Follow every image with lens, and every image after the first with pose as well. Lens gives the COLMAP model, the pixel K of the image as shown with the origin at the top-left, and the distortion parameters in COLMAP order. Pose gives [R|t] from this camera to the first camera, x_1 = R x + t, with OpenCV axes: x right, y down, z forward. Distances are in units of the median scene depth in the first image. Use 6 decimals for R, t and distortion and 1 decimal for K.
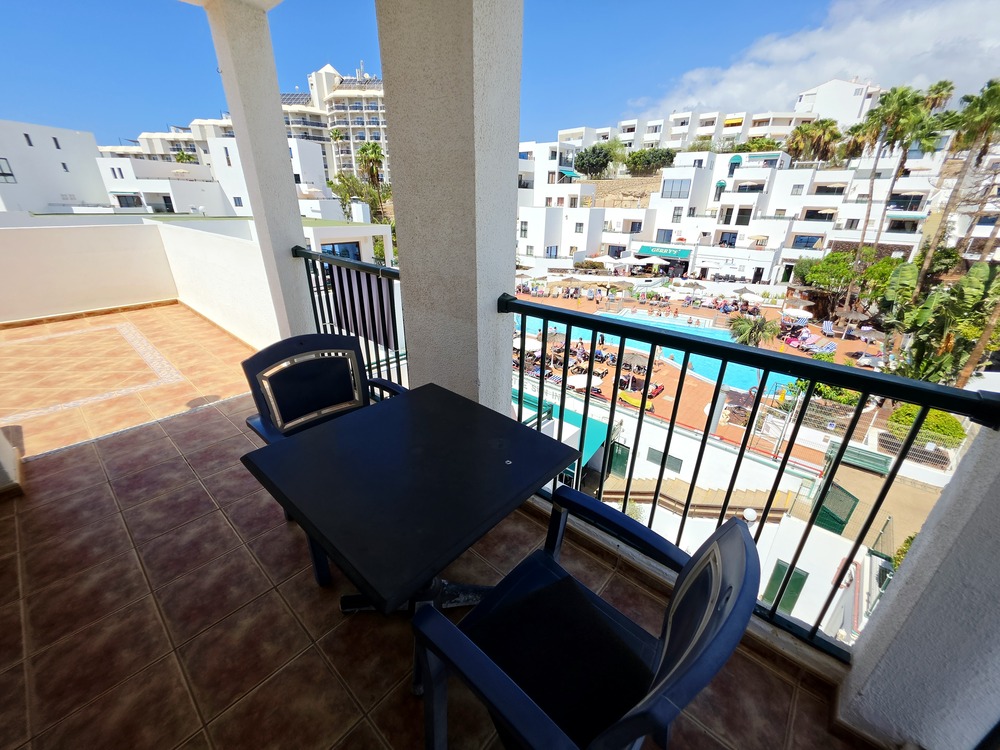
lens RADIAL K [[400.7, 0, 505.1], [0, 400.7, 376.1], [0, 0, 1]] dist [-0.003687, 0.000646]
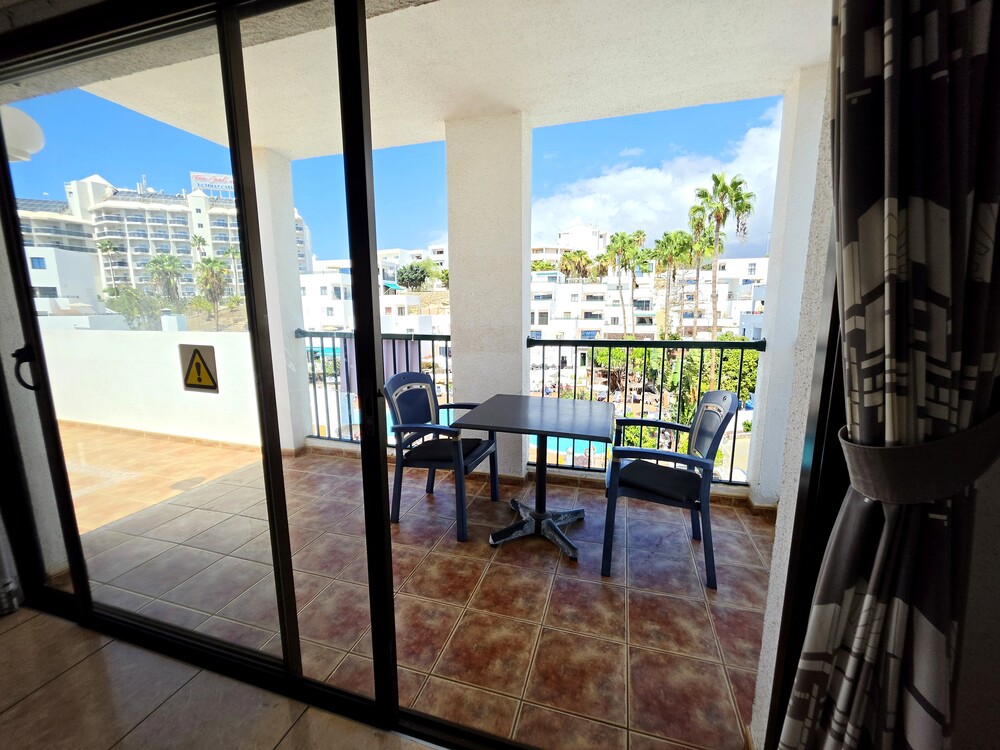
lens RADIAL K [[400.7, 0, 505.1], [0, 400.7, 376.1], [0, 0, 1]] dist [-0.003687, 0.000646]
pose [[0.910272, -0.089392, 0.404244, -0.028744], [0.186951, 0.959945, -0.208698, 0.010248], [-0.369396, 0.265546, 0.890523, -0.014034]]
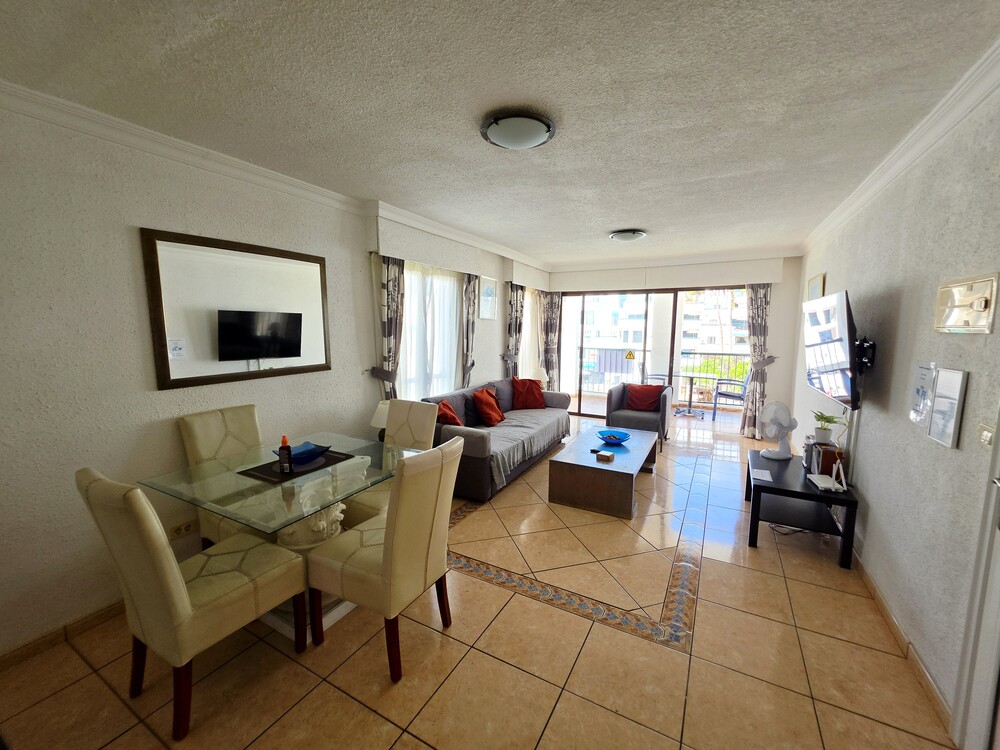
lens RADIAL K [[400.7, 0, 505.1], [0, 400.7, 376.1], [0, 0, 1]] dist [-0.003687, 0.000646]
pose [[0.976268, -0.041419, 0.212567, -0.102625], [0.100731, 0.955748, -0.276404, 0.038754], [-0.191712, 0.291256, 0.937239, -0.095027]]
